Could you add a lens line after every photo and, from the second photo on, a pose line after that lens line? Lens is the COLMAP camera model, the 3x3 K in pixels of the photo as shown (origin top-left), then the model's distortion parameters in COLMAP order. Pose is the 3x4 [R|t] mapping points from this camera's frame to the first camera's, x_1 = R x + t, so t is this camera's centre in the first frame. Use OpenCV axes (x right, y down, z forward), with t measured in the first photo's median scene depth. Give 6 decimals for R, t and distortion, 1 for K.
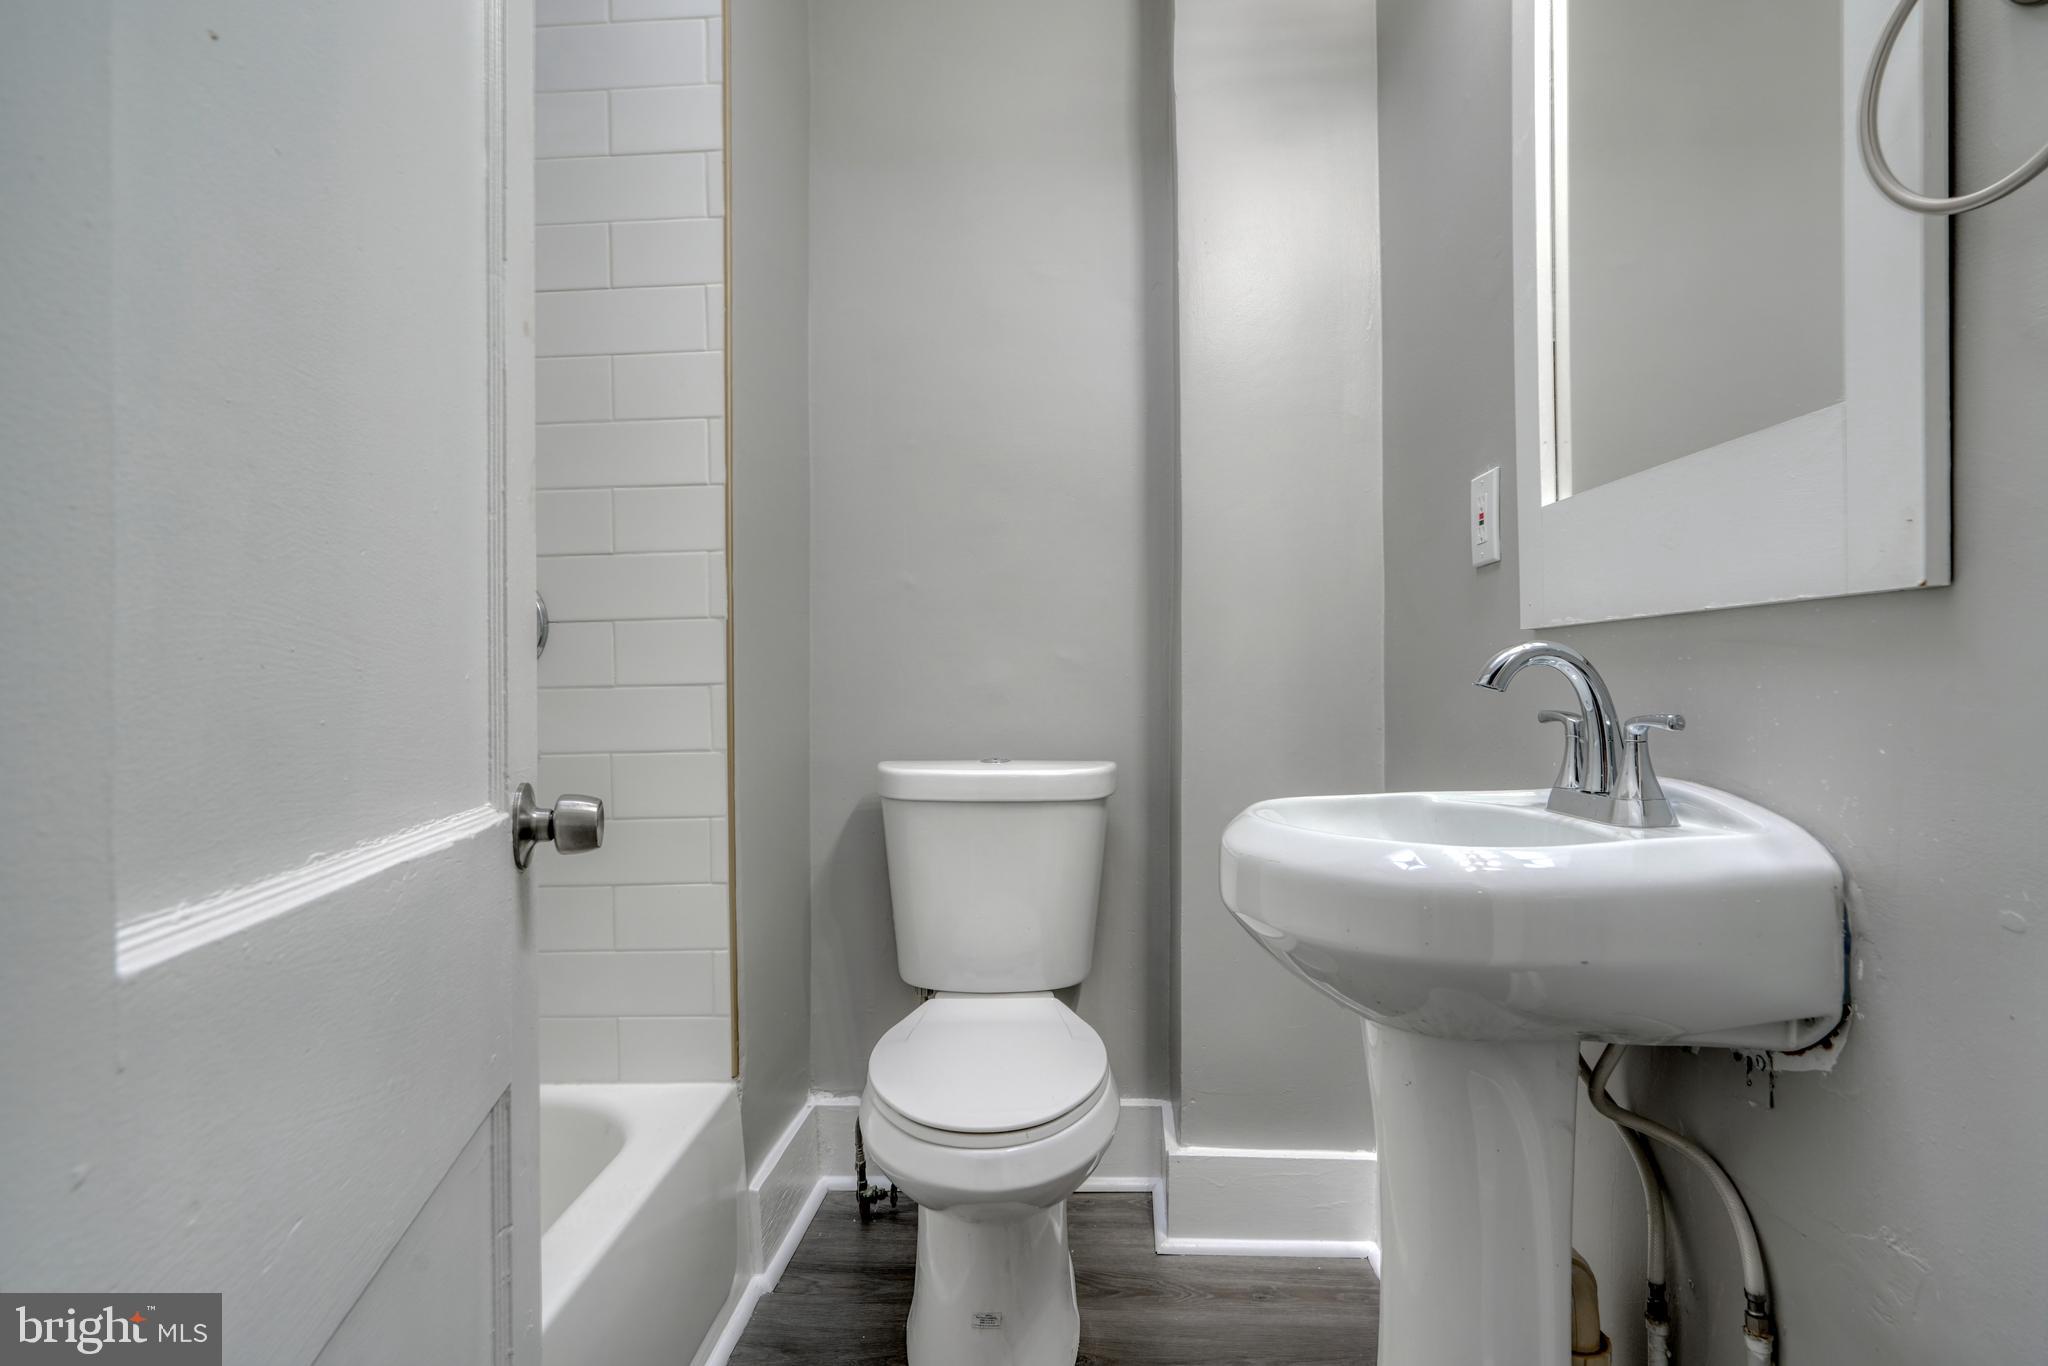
lens RADIAL K [[1093.6, 0, 1023.7], [0, 1093.6, 682.0], [0, 0, 1]] dist [-0.000136, 0.000039]
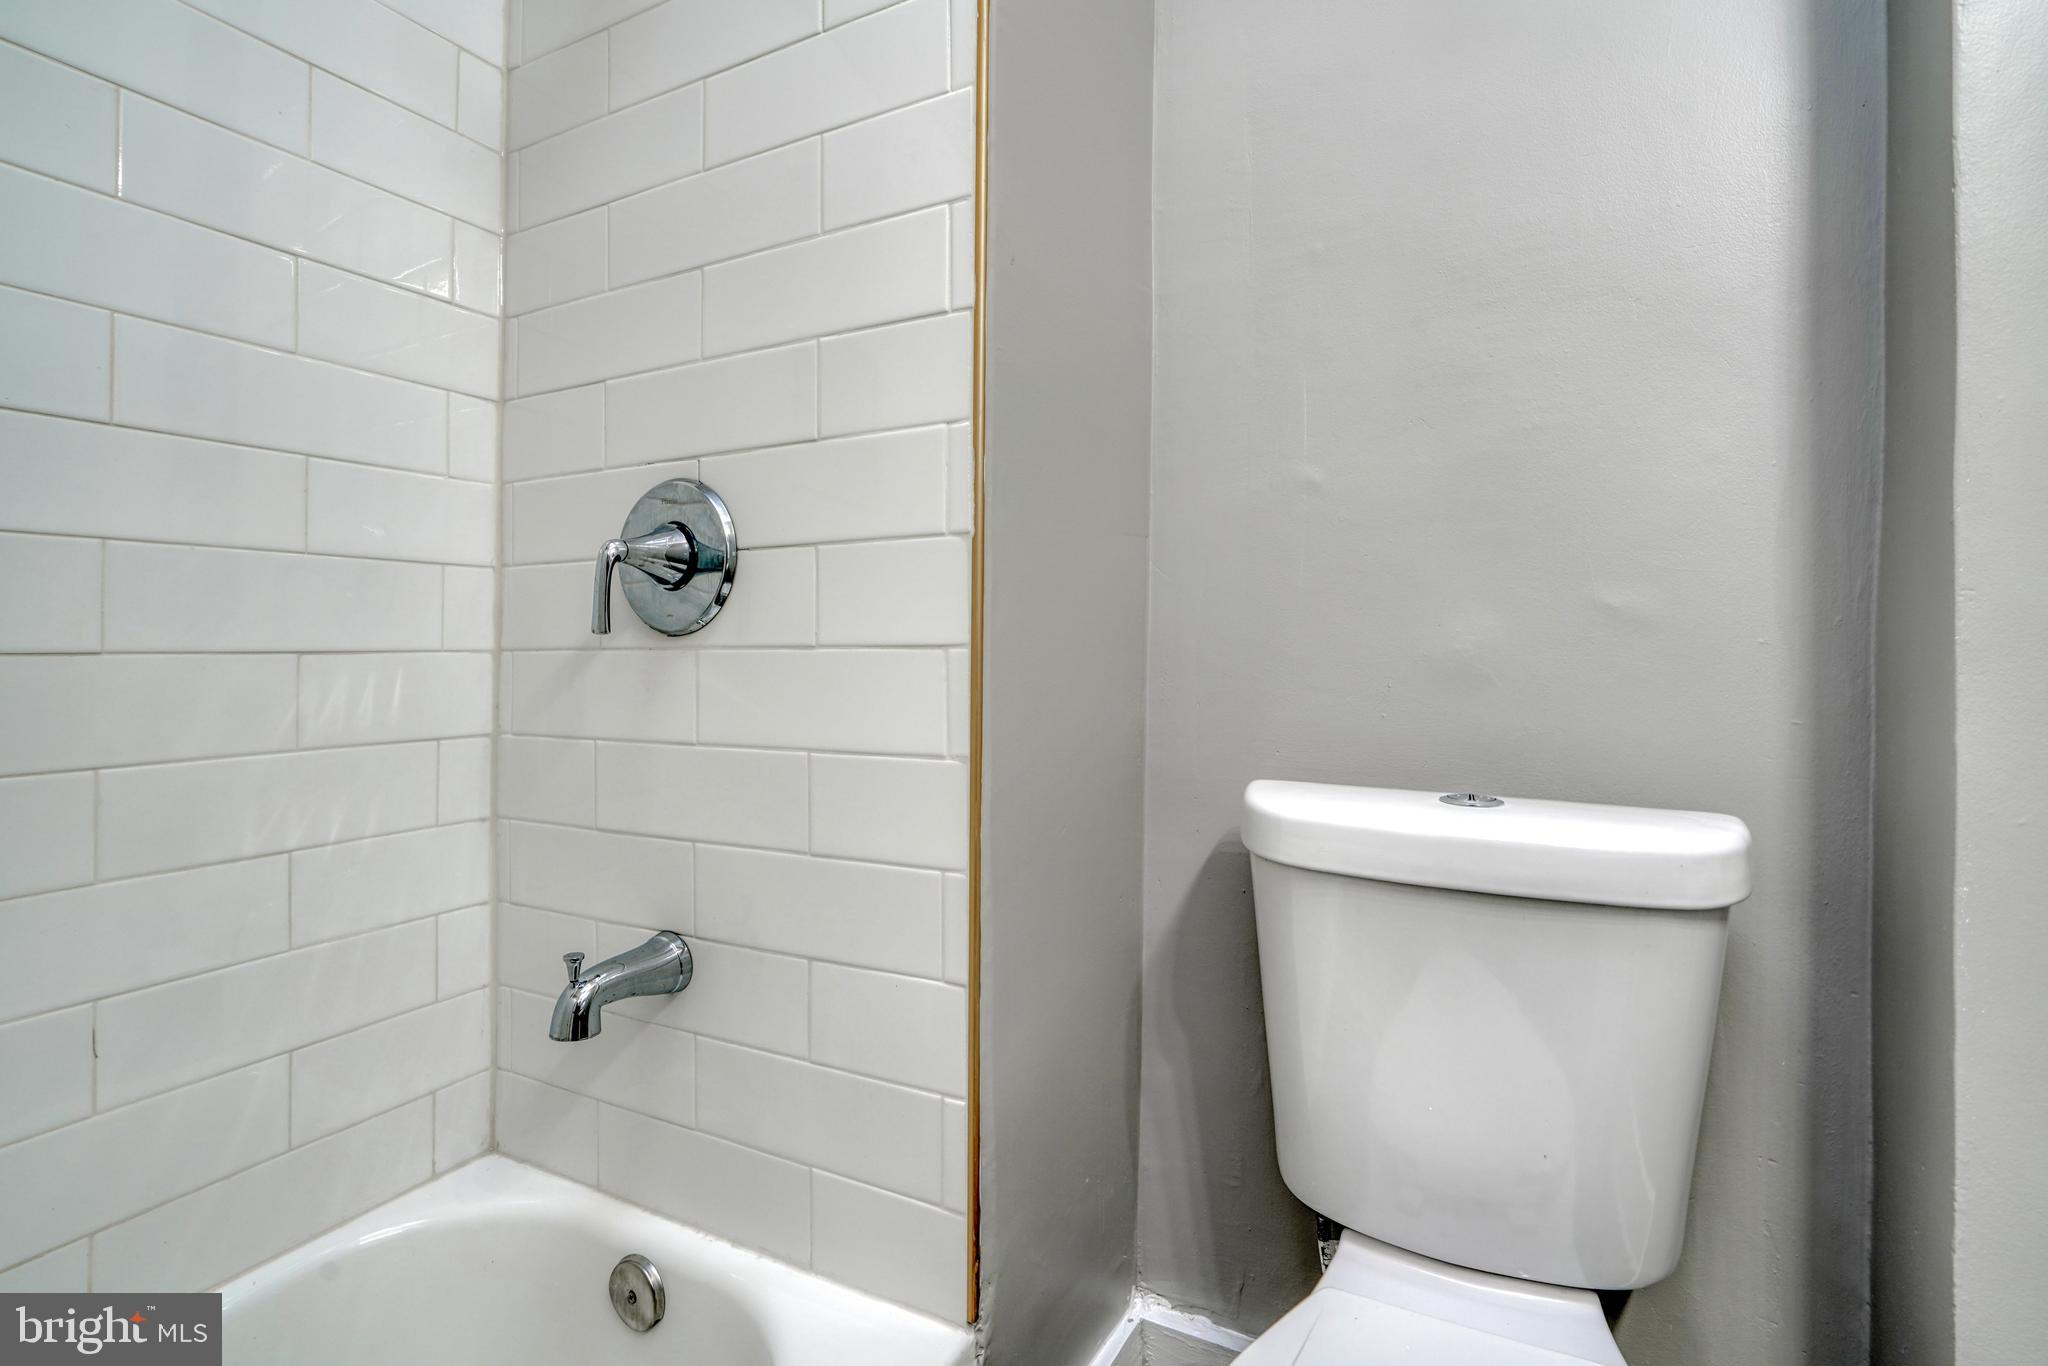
lens RADIAL K [[961.7, 0, 997.2], [0, 961.7, 635.1], [0, 0, 1]] dist [-0.008165, 0.002738]
pose [[0.898365, 0.009428, -0.439149, -0.031736], [-0.010556, 0.999944, -0.000127, -0.003992], [0.439123, 0.004750, 0.898414, 0.540809]]
